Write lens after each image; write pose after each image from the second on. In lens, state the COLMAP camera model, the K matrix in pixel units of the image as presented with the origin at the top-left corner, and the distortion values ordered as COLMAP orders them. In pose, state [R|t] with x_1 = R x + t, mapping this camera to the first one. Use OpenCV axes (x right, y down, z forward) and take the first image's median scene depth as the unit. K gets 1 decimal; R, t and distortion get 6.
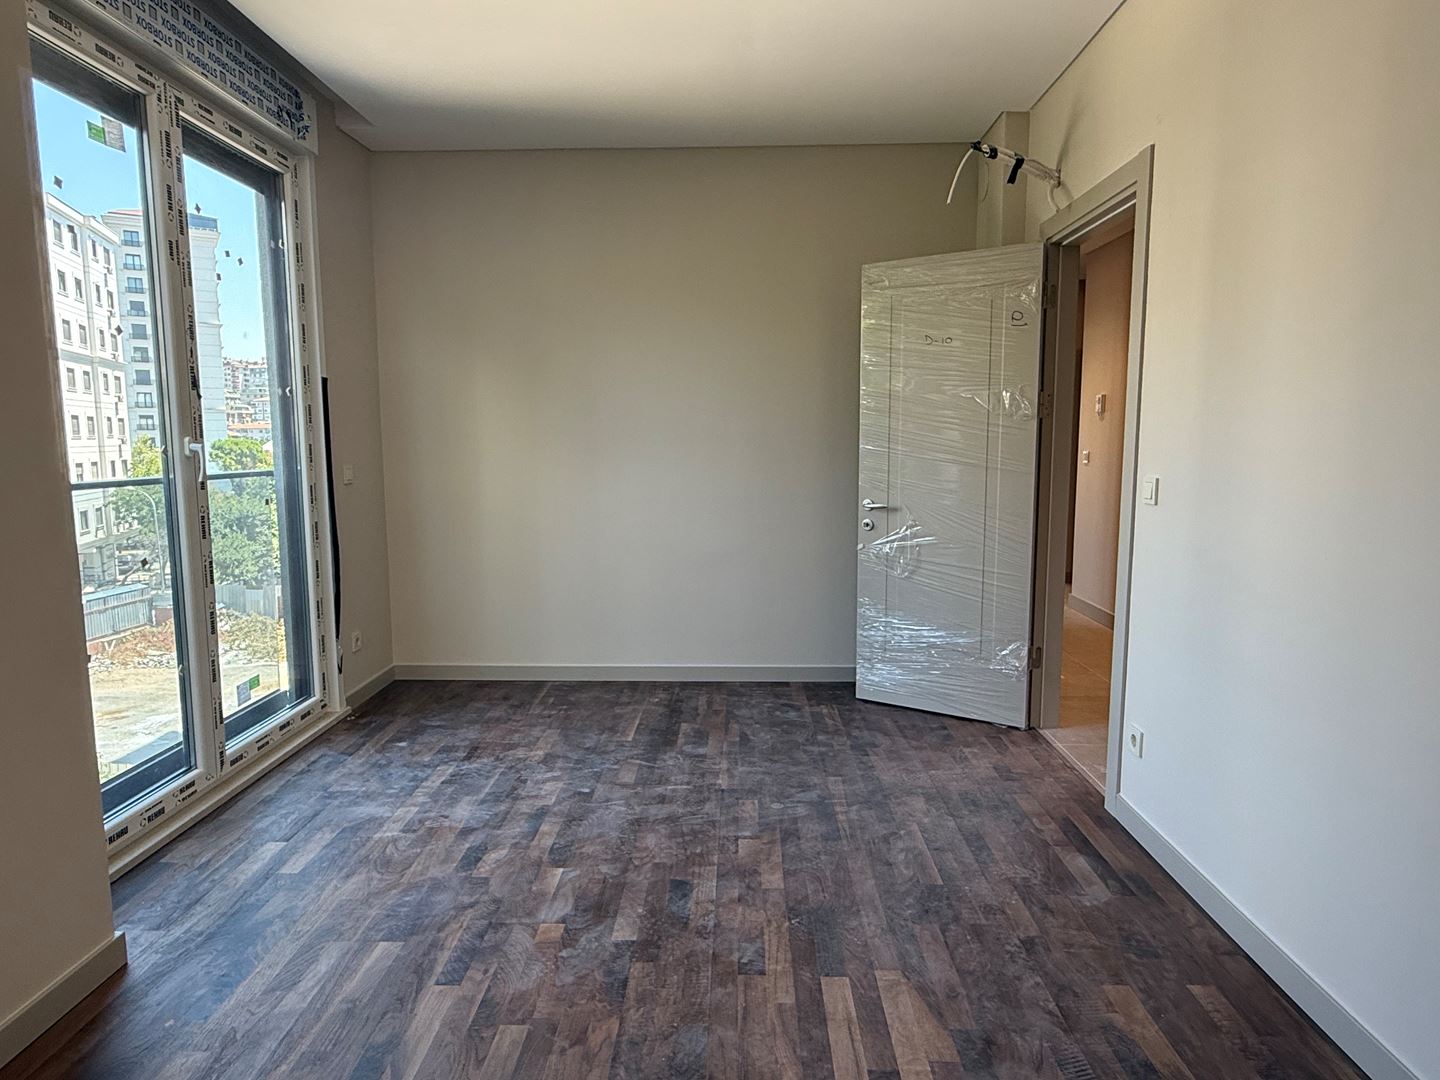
lens RADIAL K [[869.5, 0, 720.1], [0, 869.5, 540.6], [0, 0, 1]] dist [0.000492, 0.000379]
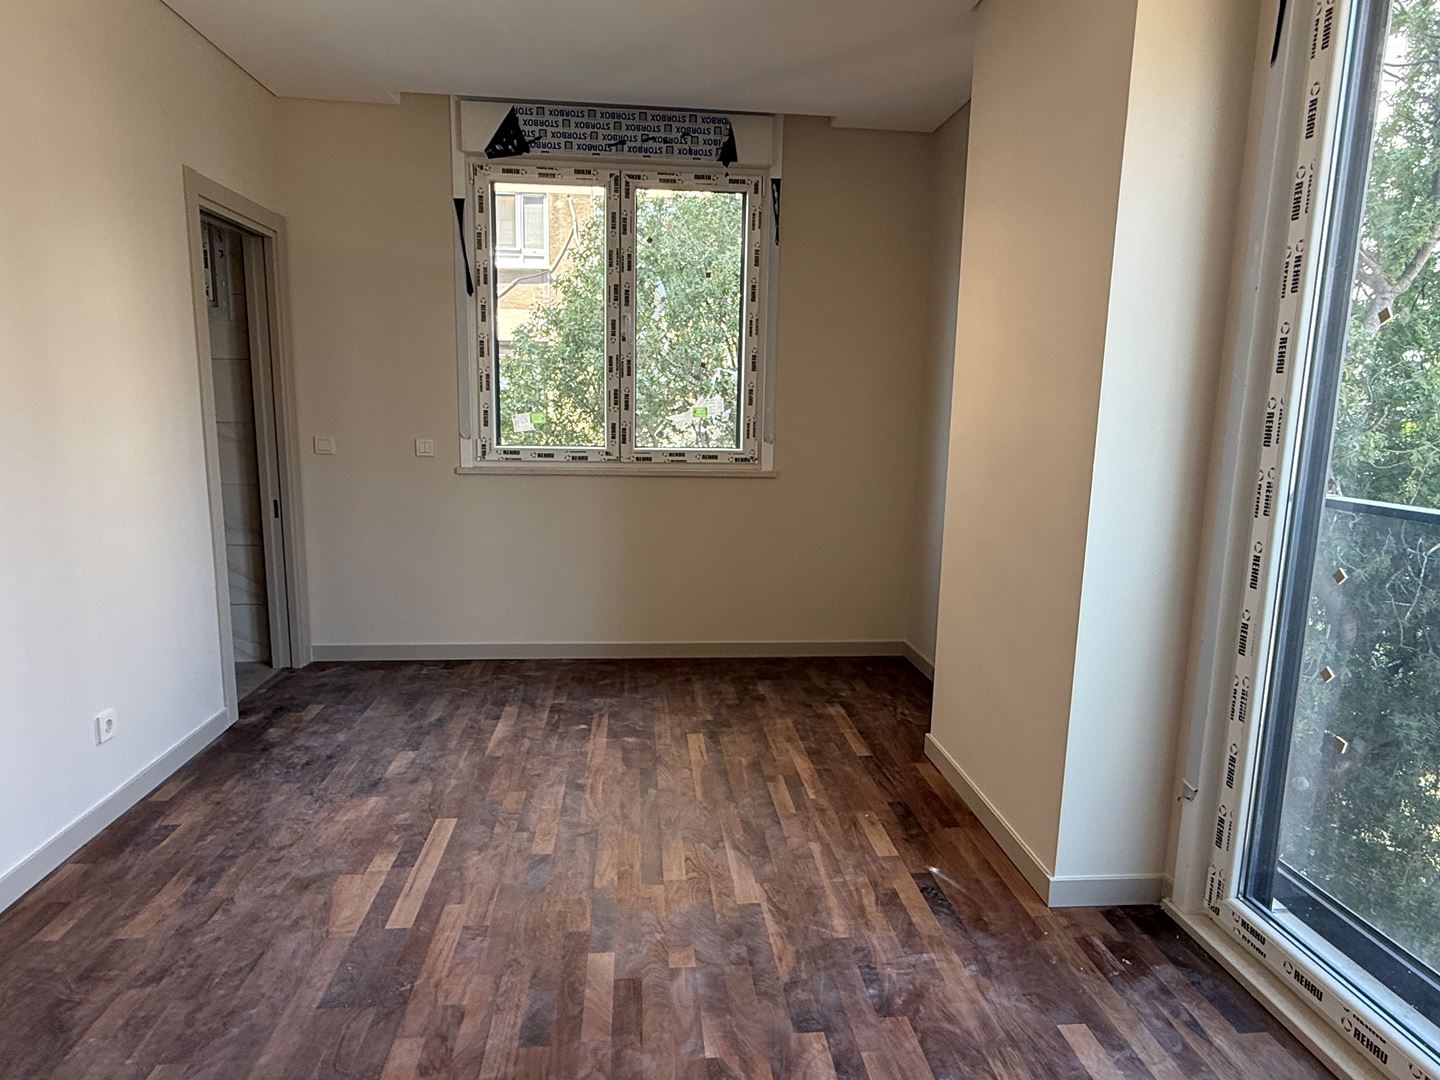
lens RADIAL K [[869.5, 0, 719.1], [0, 869.5, 543.4], [0, 0, 1]] dist [0.000492, 0.000379]
pose [[-0.992671, 0.002073, -0.120832, -0.127732], [-0.031452, 0.960966, 0.274872, -0.252704], [0.116686, 0.276658, -0.953858, 1.856951]]
